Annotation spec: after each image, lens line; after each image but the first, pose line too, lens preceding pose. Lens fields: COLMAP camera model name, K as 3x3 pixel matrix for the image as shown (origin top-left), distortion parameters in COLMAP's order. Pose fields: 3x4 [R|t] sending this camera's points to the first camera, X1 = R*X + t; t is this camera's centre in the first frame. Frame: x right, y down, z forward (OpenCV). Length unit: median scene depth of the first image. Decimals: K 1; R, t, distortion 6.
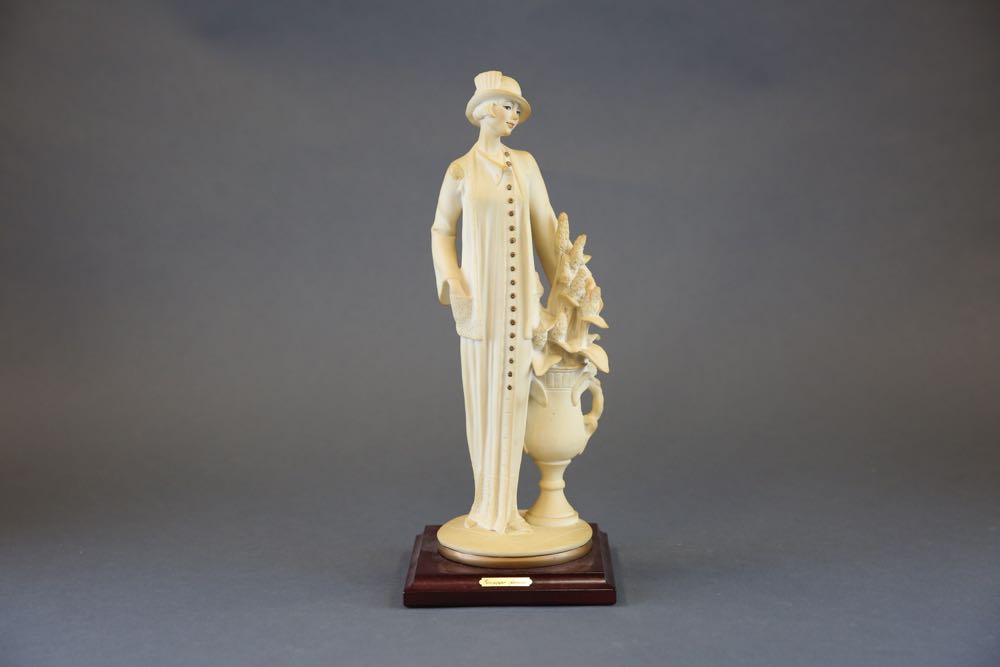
lens RADIAL K [[1542.9, 0, 508.2], [0, 1542.9, 339.9], [0, 0, 1]] dist [-0.013366, 0.000000]
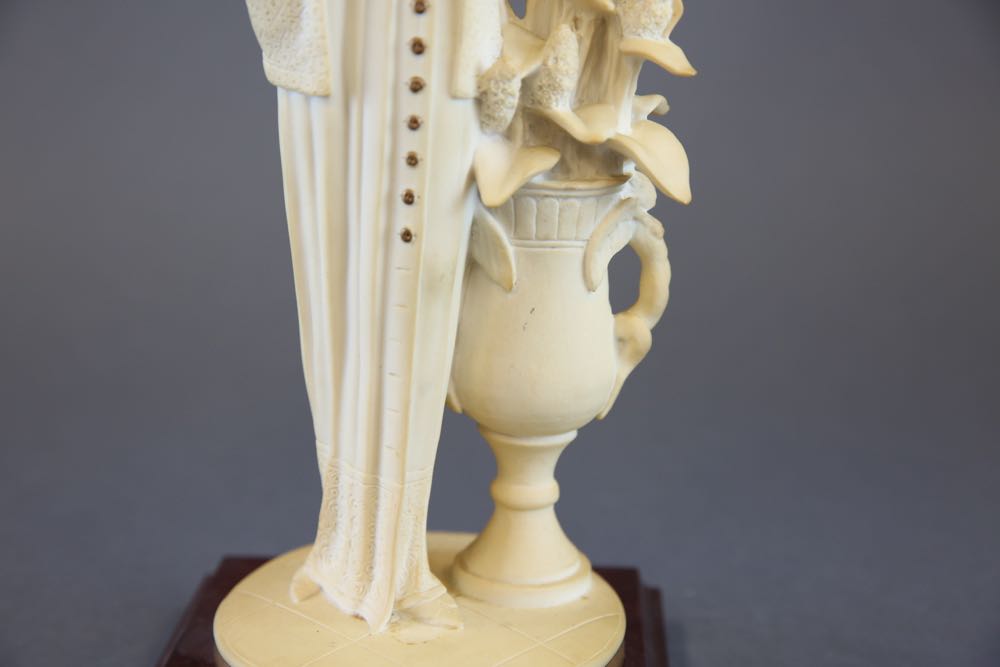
lens RADIAL K [[1623.1, 0, 502.5], [0, 1623.1, 335.3], [0, 0, 1]] dist [-0.021697, 0.000000]
pose [[0.999133, 0.035700, -0.021434, 0.031240], [-0.033137, 0.993390, 0.109899, 0.011957], [0.025216, -0.109094, 0.993712, 0.626923]]
